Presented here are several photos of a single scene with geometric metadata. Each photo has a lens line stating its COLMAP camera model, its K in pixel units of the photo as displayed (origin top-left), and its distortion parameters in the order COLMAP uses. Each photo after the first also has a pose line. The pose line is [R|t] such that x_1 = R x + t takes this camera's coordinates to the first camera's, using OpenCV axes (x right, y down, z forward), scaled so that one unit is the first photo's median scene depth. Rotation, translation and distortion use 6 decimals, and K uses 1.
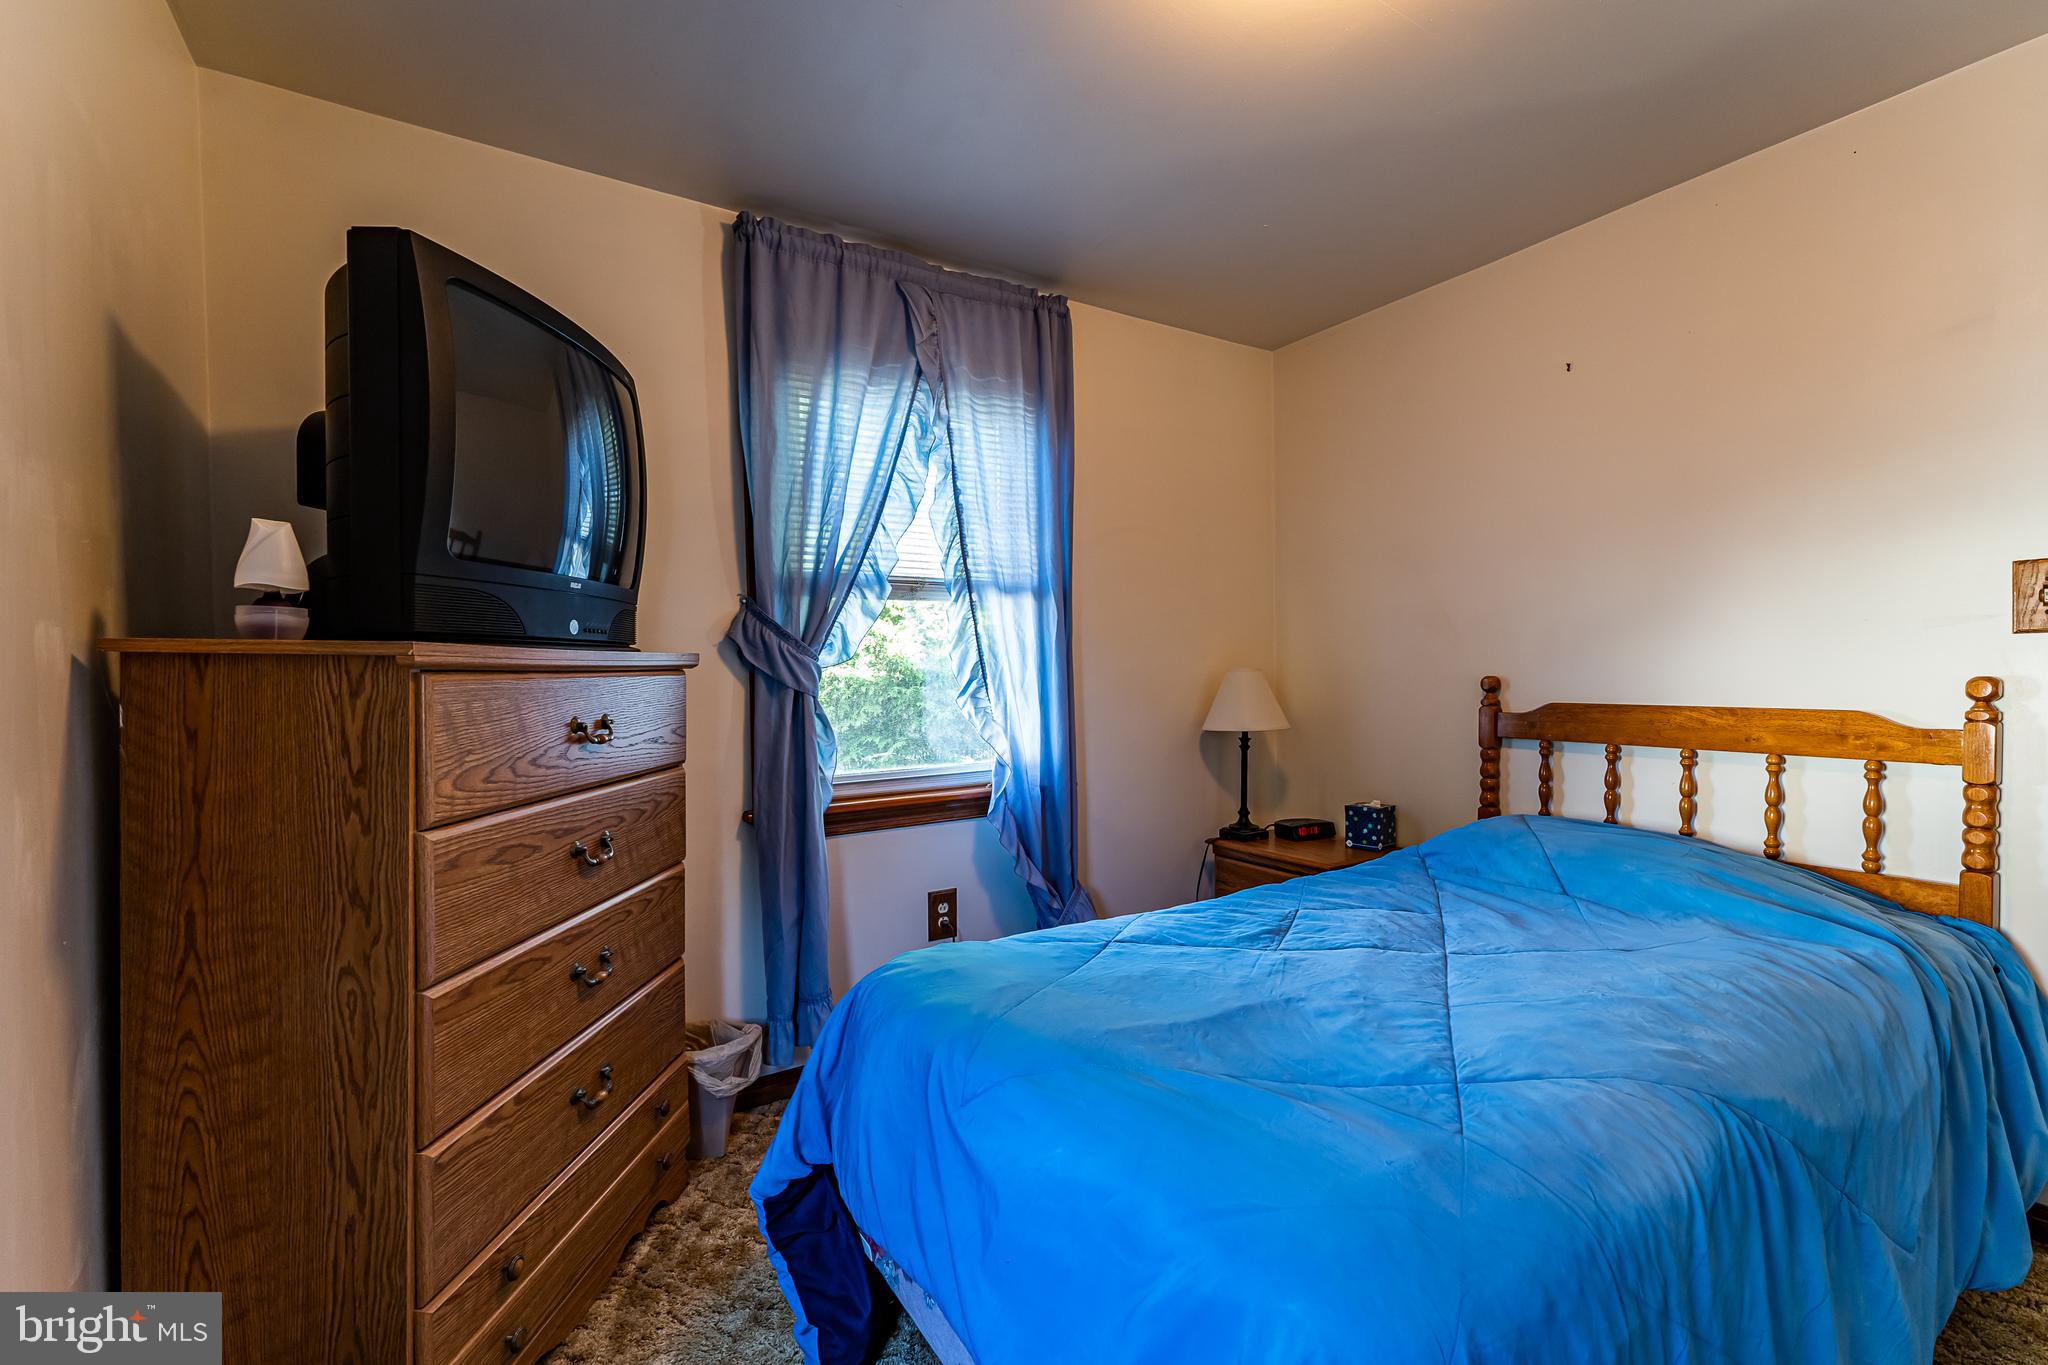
lens RADIAL K [[882.5, 0, 1024.0], [0, 882.5, 682.5], [0, 0, 1]] dist [-0.000265, 0.000013]
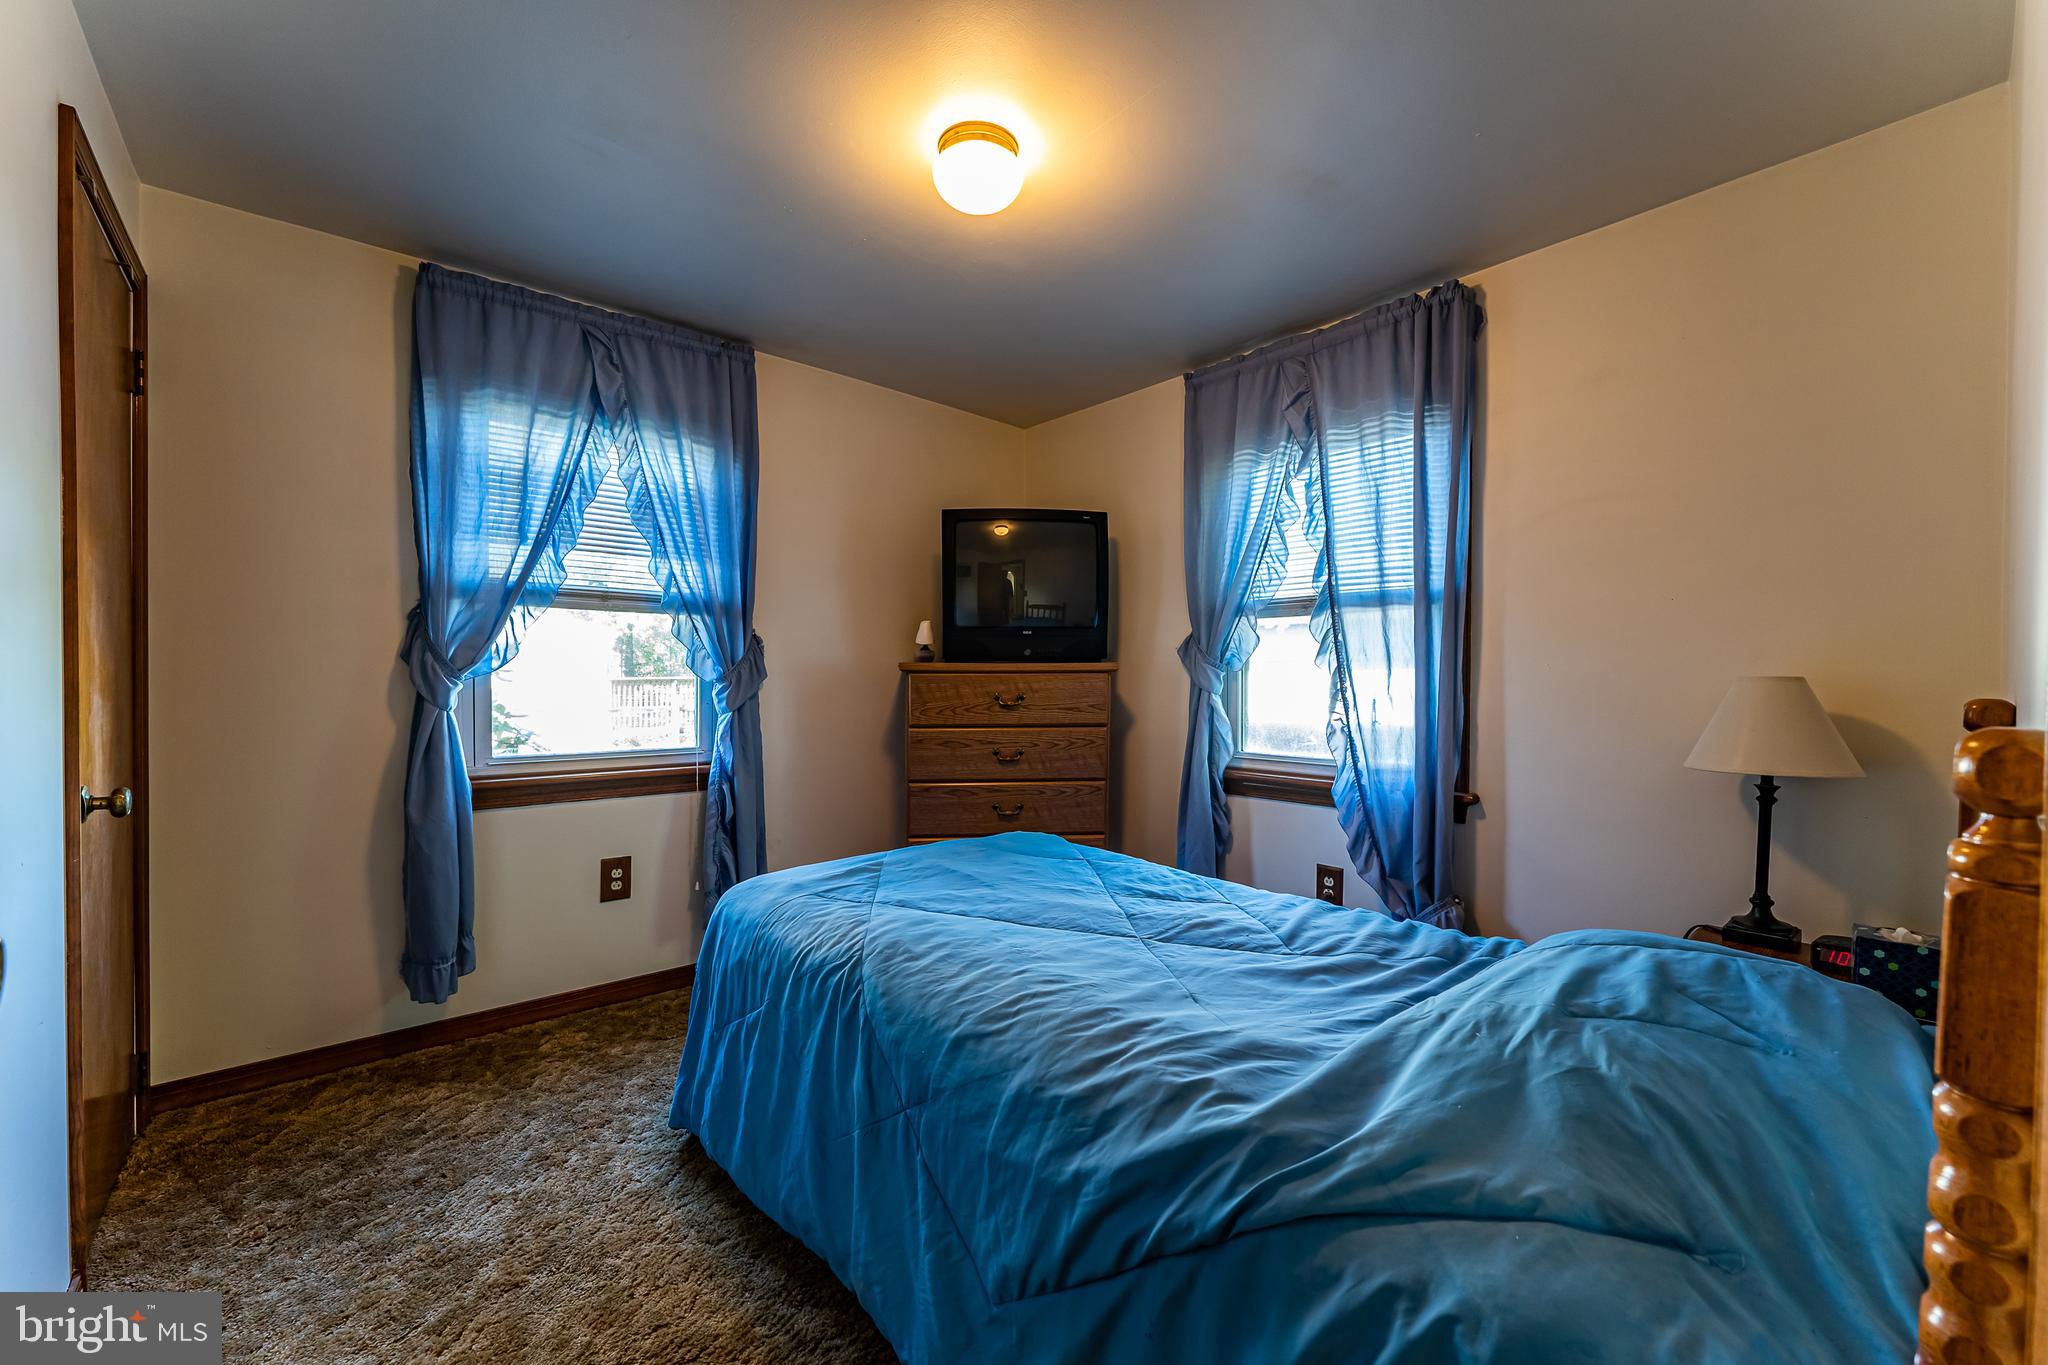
lens RADIAL K [[825.9, 0, 1019.2], [0, 825.9, 687.8], [0, 0, 1]] dist [0.000772, 0.000059]
pose [[0.113712, 0.018394, -0.993343, 0.976694], [-0.021816, 0.999634, 0.016013, -0.006396], [0.993274, 0.019850, 0.114072, 0.494296]]
